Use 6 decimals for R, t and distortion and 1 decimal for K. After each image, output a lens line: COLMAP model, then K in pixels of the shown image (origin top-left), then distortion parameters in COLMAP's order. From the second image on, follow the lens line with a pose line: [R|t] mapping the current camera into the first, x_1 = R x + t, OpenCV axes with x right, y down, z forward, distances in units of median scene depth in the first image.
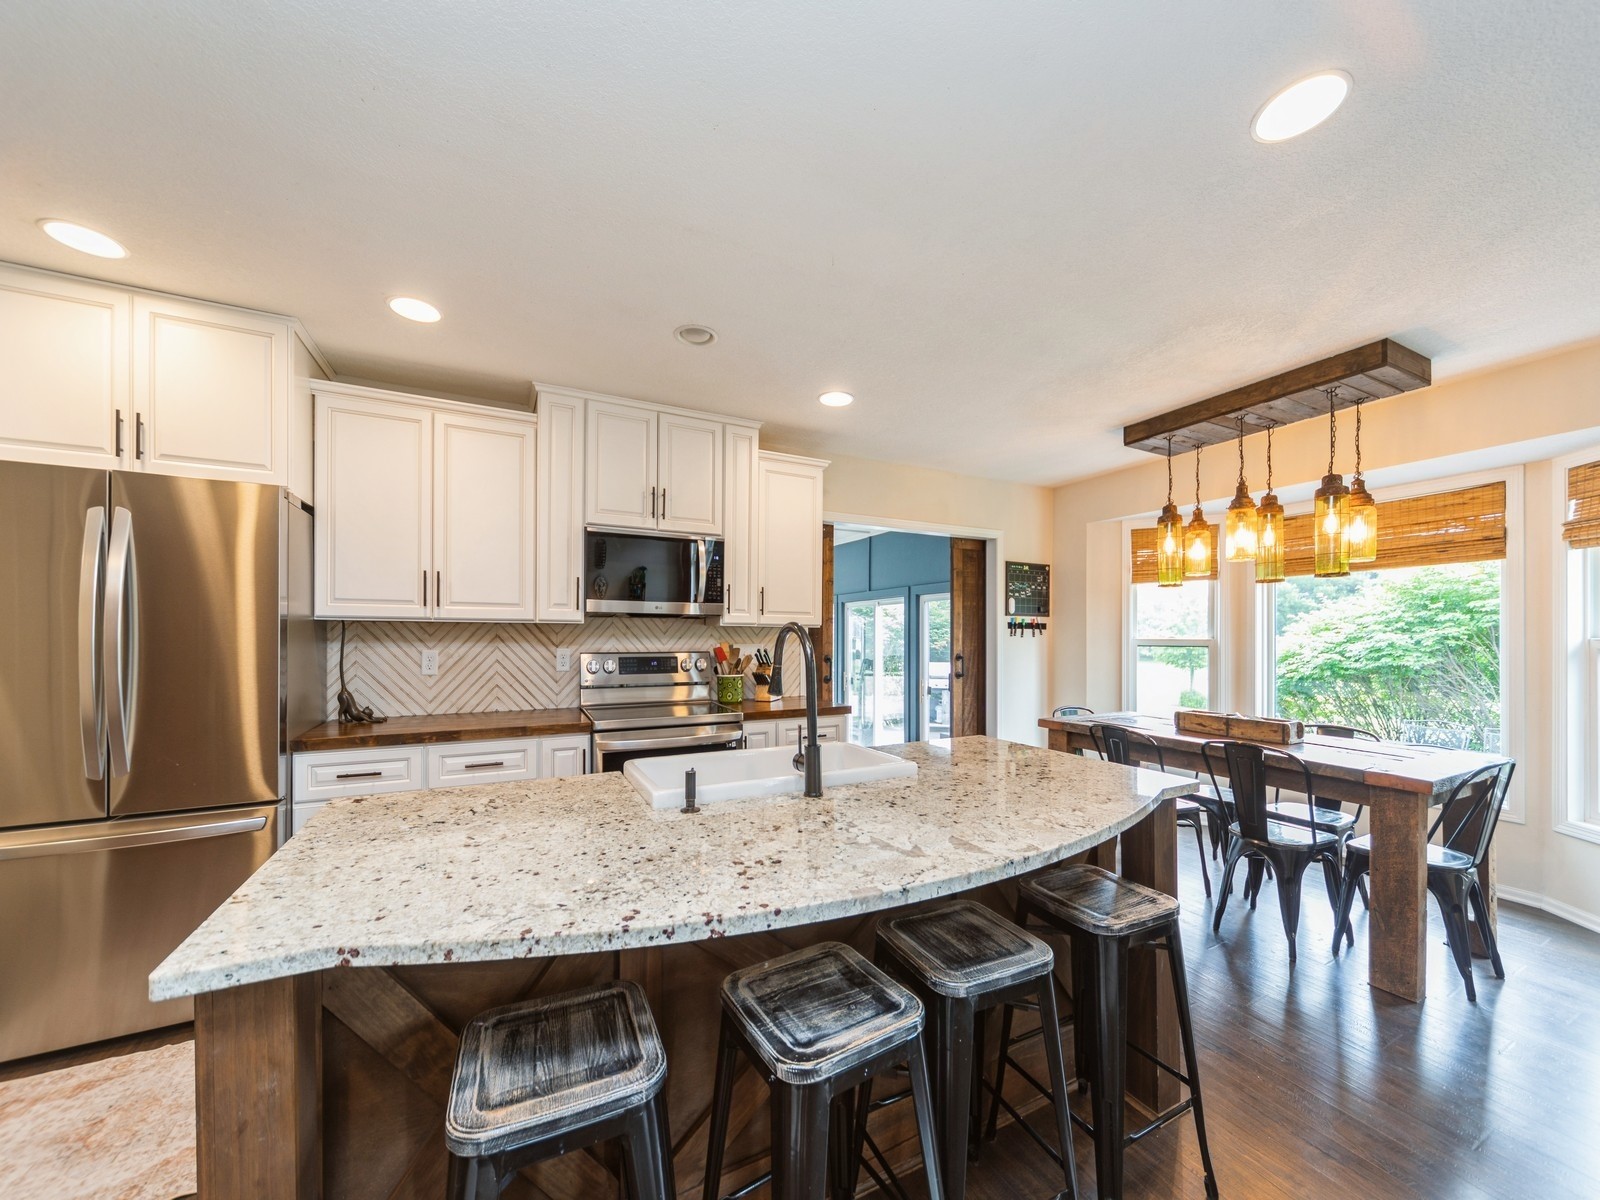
lens RADIAL K [[586.5, 0, 816.5], [0, 586.5, 627.7], [0, 0, 1]] dist [0.001729, 0.000041]
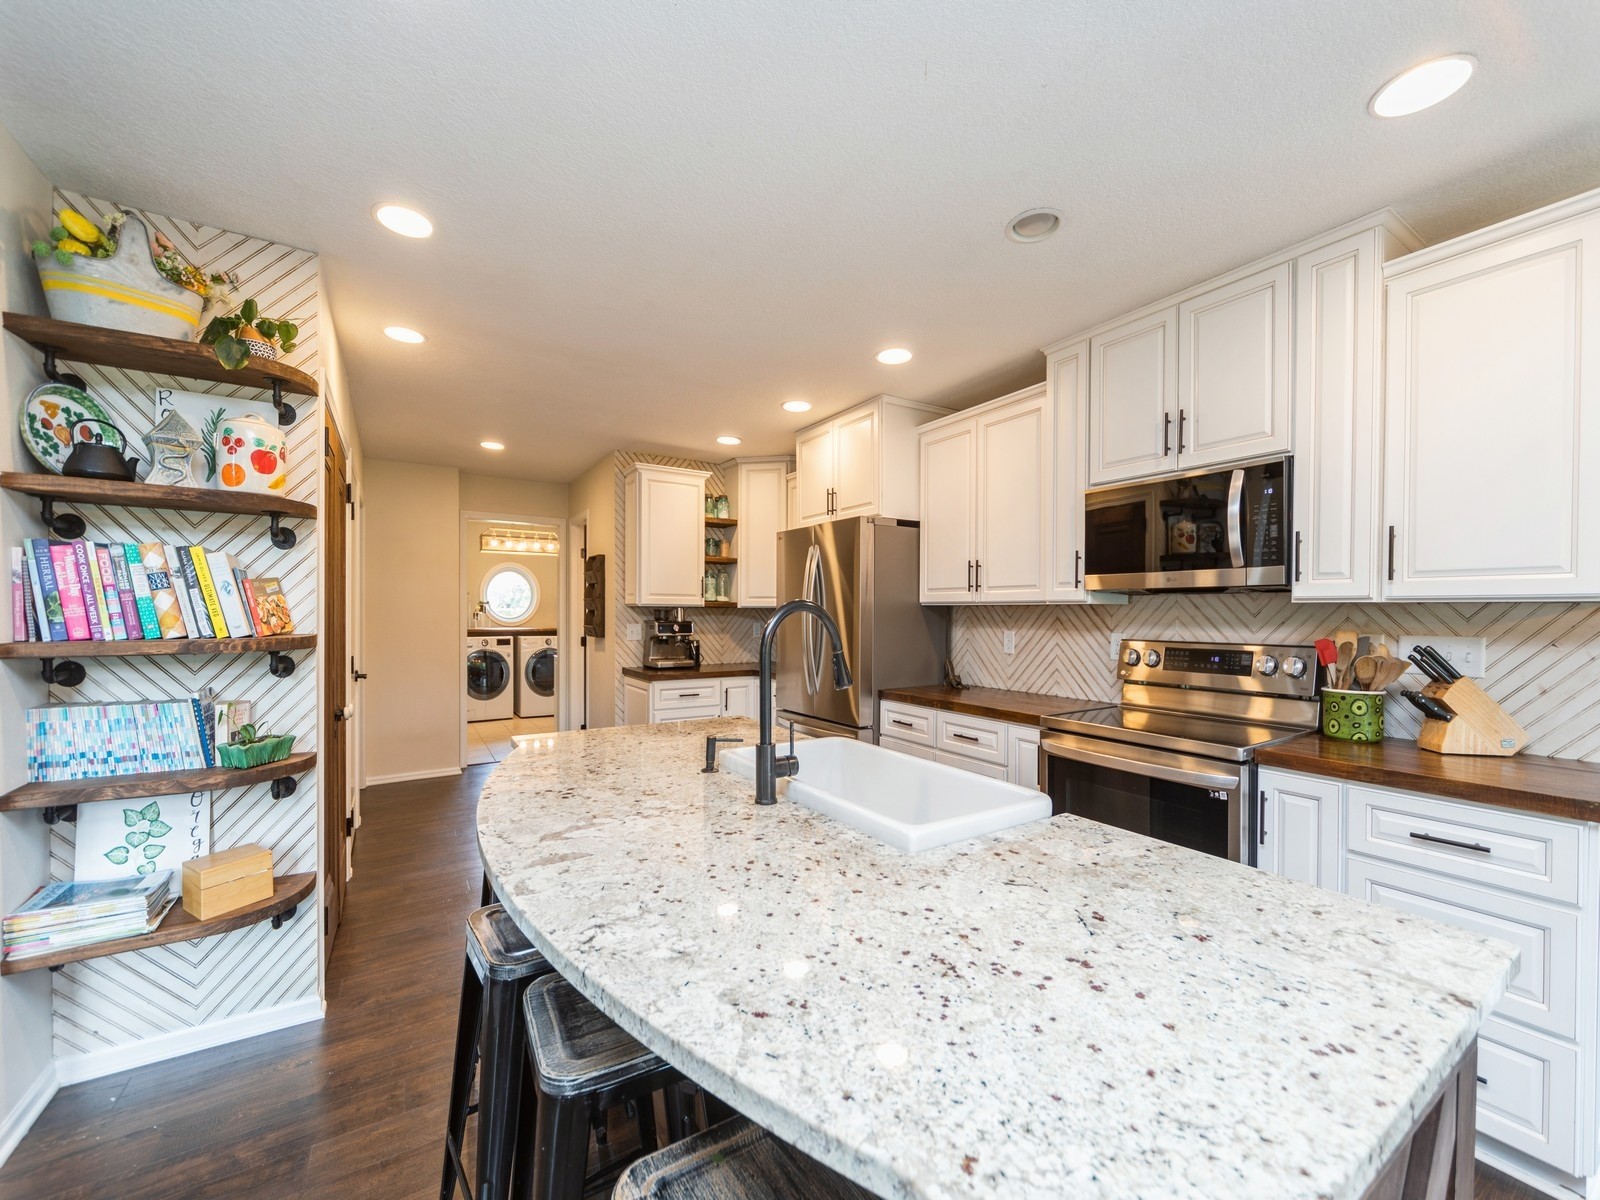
lens RADIAL K [[637.0, 0, 808.7], [0, 637.0, 621.4], [0, 0, 1]] dist [-0.008968, -0.000126]
pose [[0.093809, 0.007871, -0.995559, 0.484714], [0.006640, 0.999942, 0.008532, 0.007270], [0.995568, -0.007411, 0.093751, 0.512384]]
